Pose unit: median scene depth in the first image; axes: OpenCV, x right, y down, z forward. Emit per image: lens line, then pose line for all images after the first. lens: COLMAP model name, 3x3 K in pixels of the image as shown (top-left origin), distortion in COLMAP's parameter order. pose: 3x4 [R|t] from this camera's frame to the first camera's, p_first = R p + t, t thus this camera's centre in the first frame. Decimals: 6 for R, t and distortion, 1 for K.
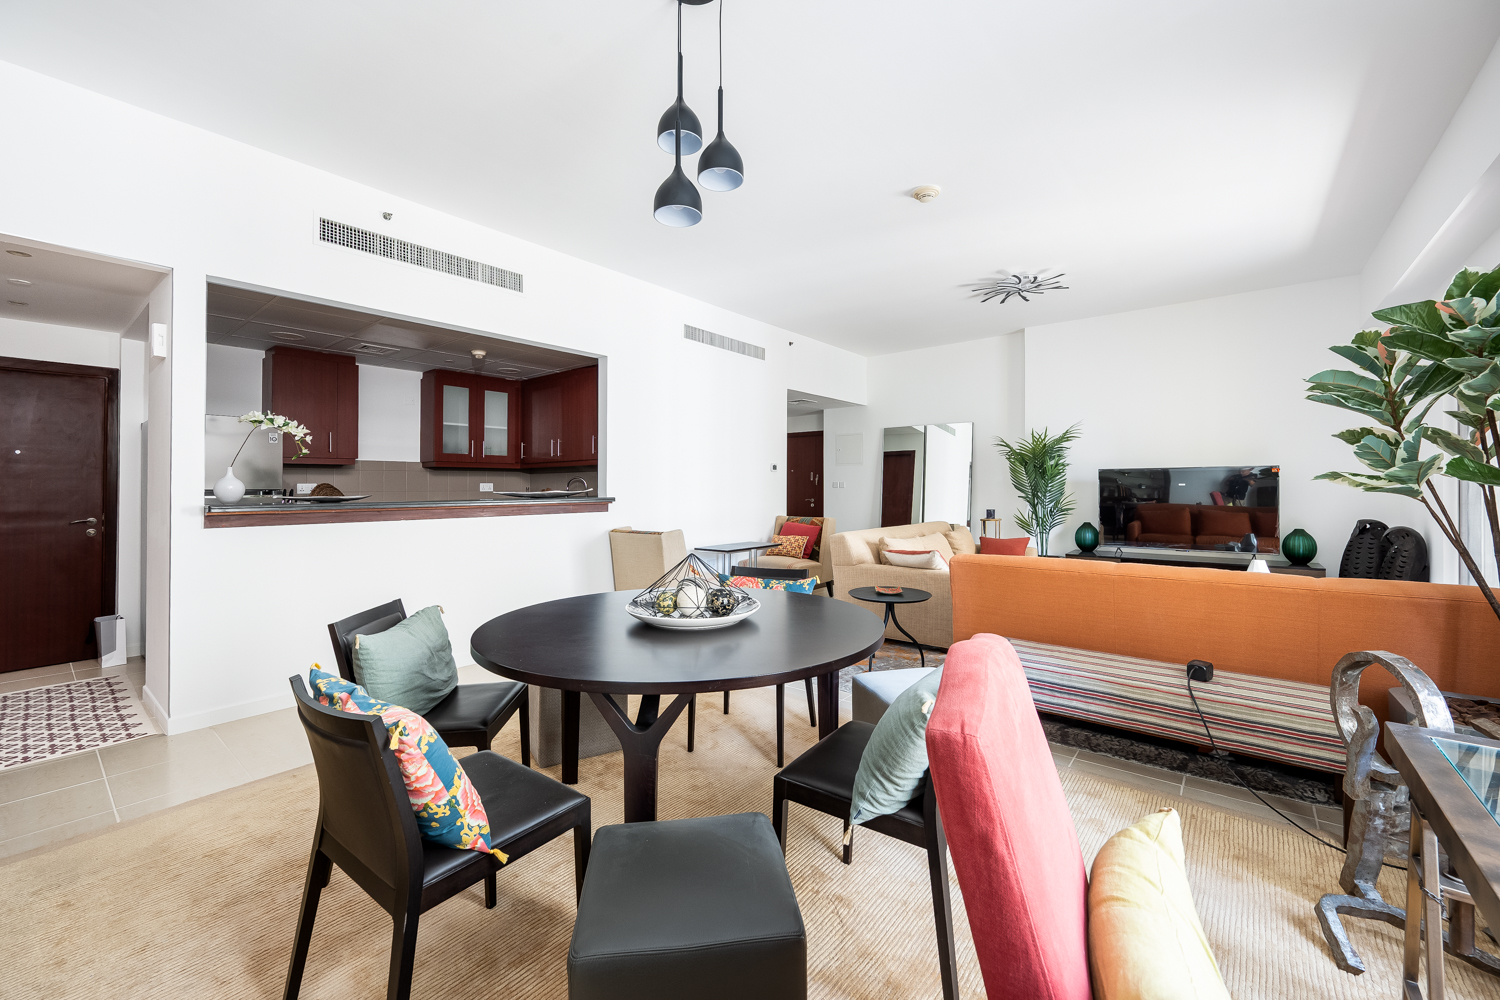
lens RADIAL K [[592.6, 0, 748.4], [0, 592.6, 492.2], [0, 0, 1]] dist [-0.010211, 0.000077]
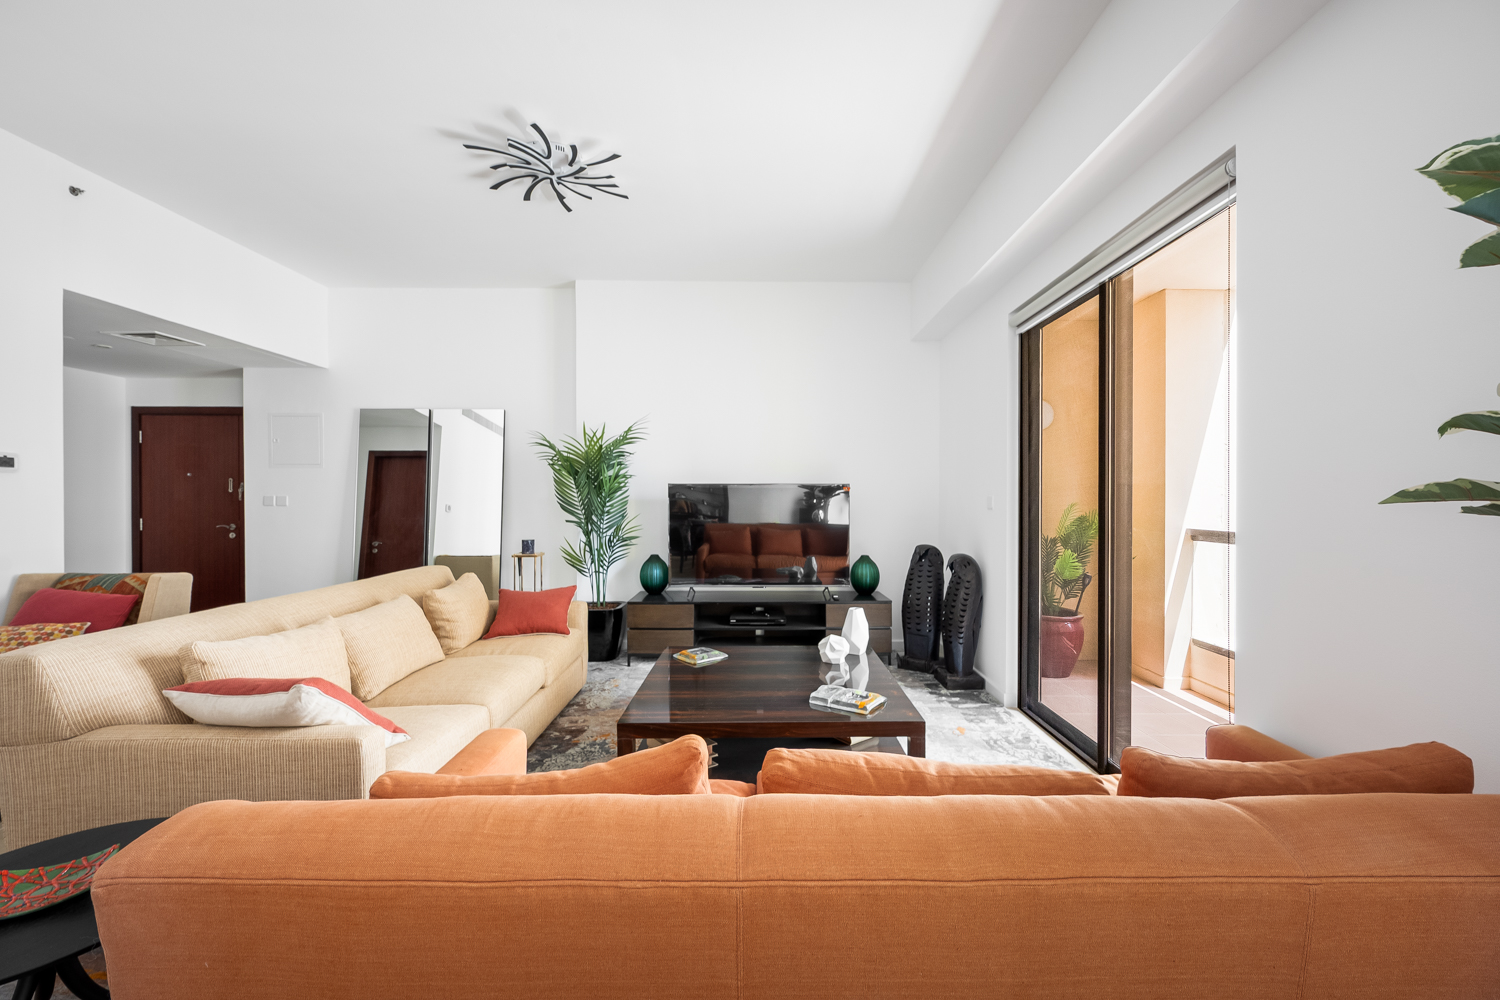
lens RADIAL K [[582.4, 0, 746.1], [0, 582.4, 507.0], [0, 0, 1]] dist [-0.000538, -0.000359]
pose [[0.783694, -0.002590, 0.621141, 0.204794], [-0.000482, 0.999988, 0.004778, -0.012481], [-0.621146, -0.004043, 0.783684, 0.347429]]
